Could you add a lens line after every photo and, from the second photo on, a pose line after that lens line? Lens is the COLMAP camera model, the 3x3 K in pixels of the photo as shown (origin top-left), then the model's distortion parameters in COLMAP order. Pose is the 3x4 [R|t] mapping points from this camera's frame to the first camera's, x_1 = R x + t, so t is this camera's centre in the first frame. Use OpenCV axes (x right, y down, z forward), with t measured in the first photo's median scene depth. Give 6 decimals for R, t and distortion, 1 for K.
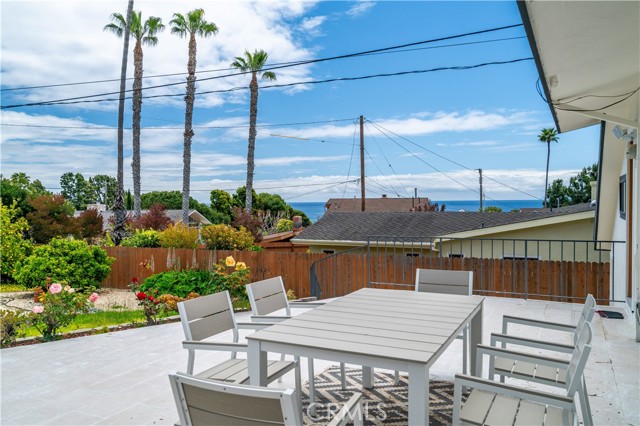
lens RADIAL K [[489.7, 0, 317.7], [0, 489.7, 194.4], [0, 0, 1]] dist [0.010529, -0.002219]
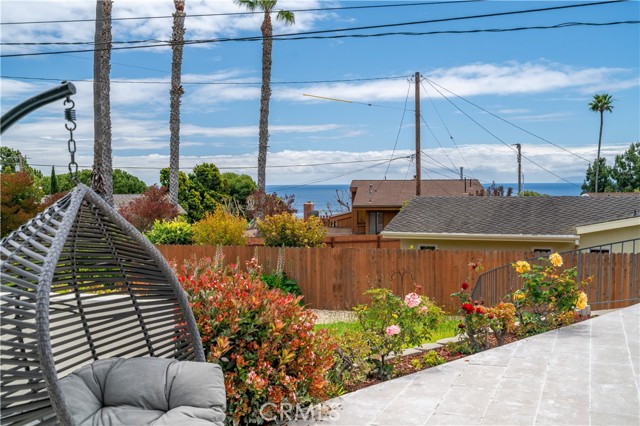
lens RADIAL K [[629.1, 0, 322.3], [0, 629.1, 212.9], [0, 0, 1]] dist [0.004952, 0.000000]
pose [[0.992522, -0.002269, 0.122042, -0.162337], [-0.004944, 0.998259, 0.058767, 0.002692], [-0.121963, -0.058931, 0.990784, 0.022719]]
